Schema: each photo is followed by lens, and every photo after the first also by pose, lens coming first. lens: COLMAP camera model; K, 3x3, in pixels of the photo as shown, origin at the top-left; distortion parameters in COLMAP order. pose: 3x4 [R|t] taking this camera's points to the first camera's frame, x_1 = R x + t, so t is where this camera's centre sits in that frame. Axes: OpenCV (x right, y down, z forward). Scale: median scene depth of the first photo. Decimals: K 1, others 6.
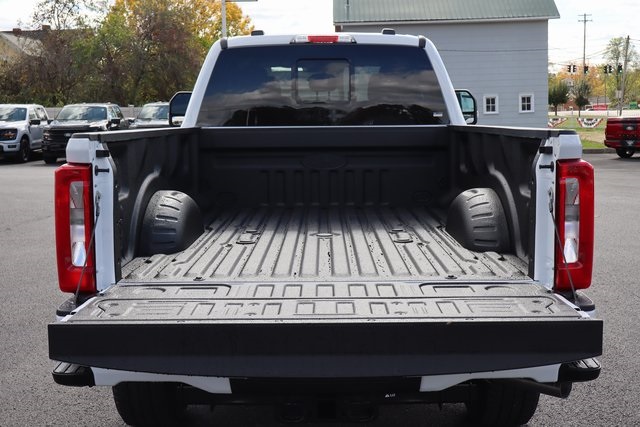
lens RADIAL K [[832.4, 0, 322.4], [0, 832.4, 210.6], [0, 0, 1]] dist [-0.001522, 0.000000]
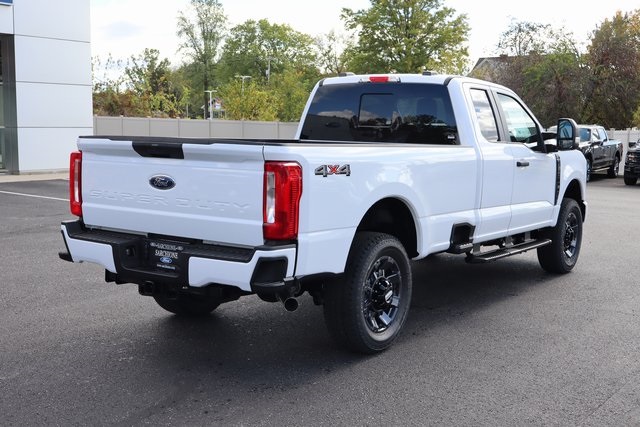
lens RADIAL K [[818.2, 0, 318.1], [0, 818.2, 214.3], [0, 0, 1]] dist [0.088568, 0.000000]
pose [[0.819826, 0.085340, -0.566217, 0.639535], [-0.096746, 0.995260, 0.009926, 0.010054], [0.564380, 0.046641, 0.824196, -0.145995]]
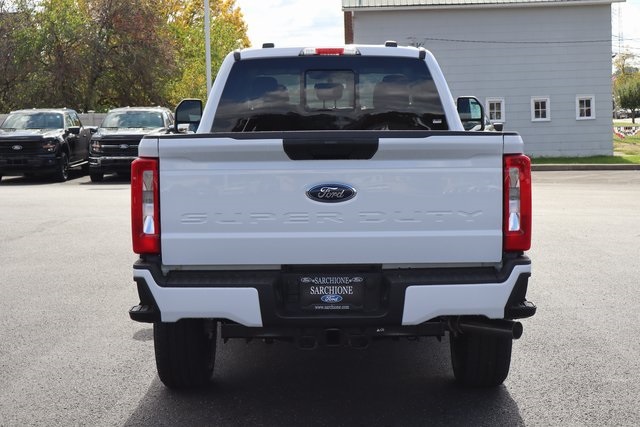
lens RADIAL K [[1122.2, 0, 321.9], [0, 1122.2, 212.9], [0, 0, 1]] dist [-0.004011, 0.000000]
pose [[0.999984, -0.000902, -0.005628, -0.001088], [0.000707, 0.999404, -0.034509, 0.047191], [0.005656, 0.034505, 0.999389, -0.398843]]
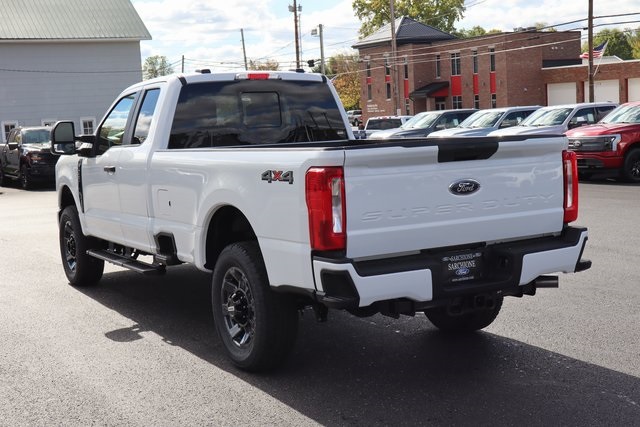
lens RADIAL K [[909.6, 0, 318.3], [0, 909.6, 216.2], [0, 0, 1]] dist [0.043332, 0.000000]
pose [[0.865561, -0.078490, 0.494615, -0.569903], [0.093111, 0.995643, -0.004945, 0.020286], [-0.492072, 0.050335, 0.869098, -0.224323]]
